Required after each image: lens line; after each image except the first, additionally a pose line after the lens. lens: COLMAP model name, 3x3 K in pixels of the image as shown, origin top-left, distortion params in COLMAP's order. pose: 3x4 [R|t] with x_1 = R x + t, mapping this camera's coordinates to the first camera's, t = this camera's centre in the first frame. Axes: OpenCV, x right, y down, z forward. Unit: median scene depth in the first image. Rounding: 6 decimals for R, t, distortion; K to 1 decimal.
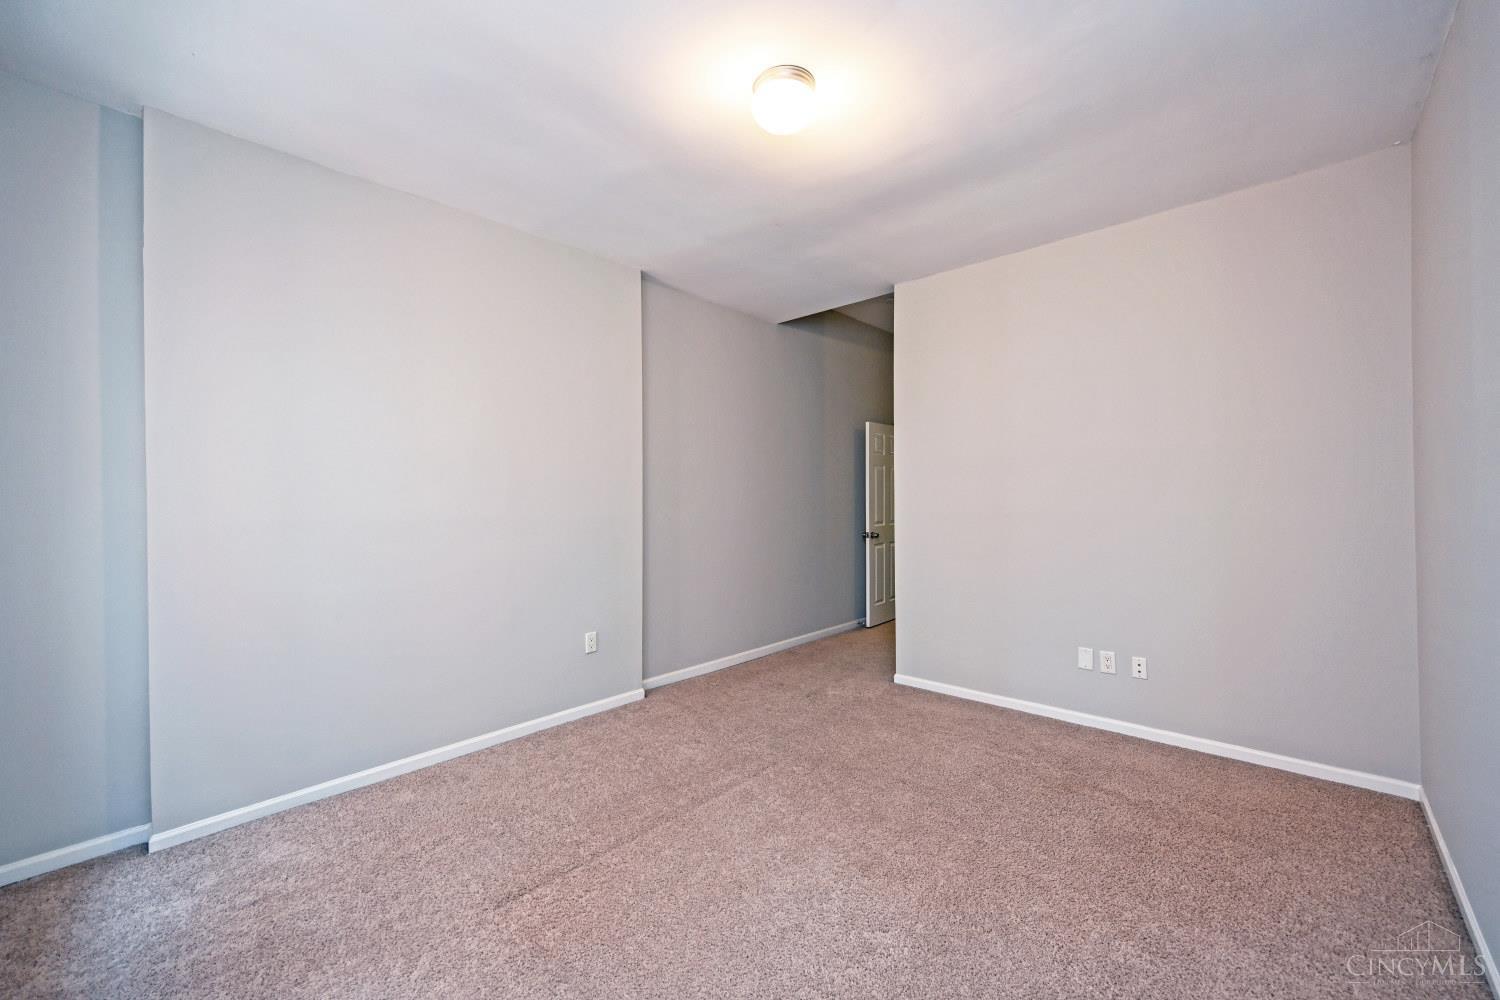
lens RADIAL K [[597.1, 0, 750.2], [0, 597.1, 497.7], [0, 0, 1]] dist [-0.002054, 0.000307]
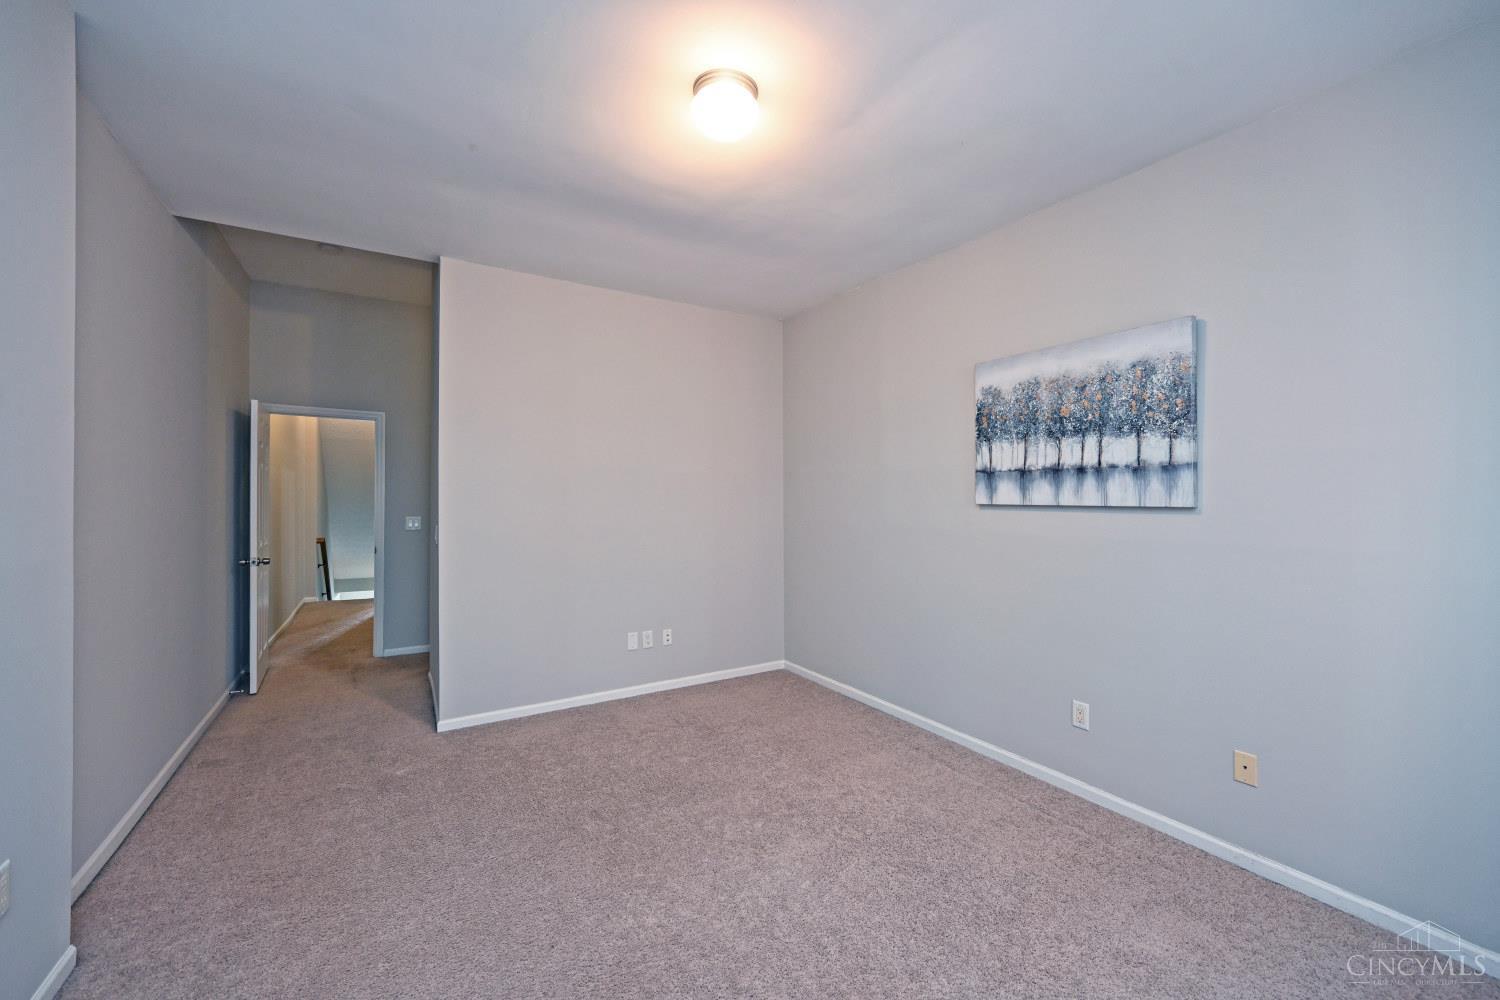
lens RADIAL K [[597.1, 0, 750.3], [0, 597.1, 499.1], [0, 0, 1]] dist [-0.002054, 0.000307]
pose [[0.256521, 0.008943, 0.966497, -0.558560], [-0.003619, 0.999959, -0.008292, -0.011651], [-0.966532, -0.001371, 0.256543, 0.455238]]
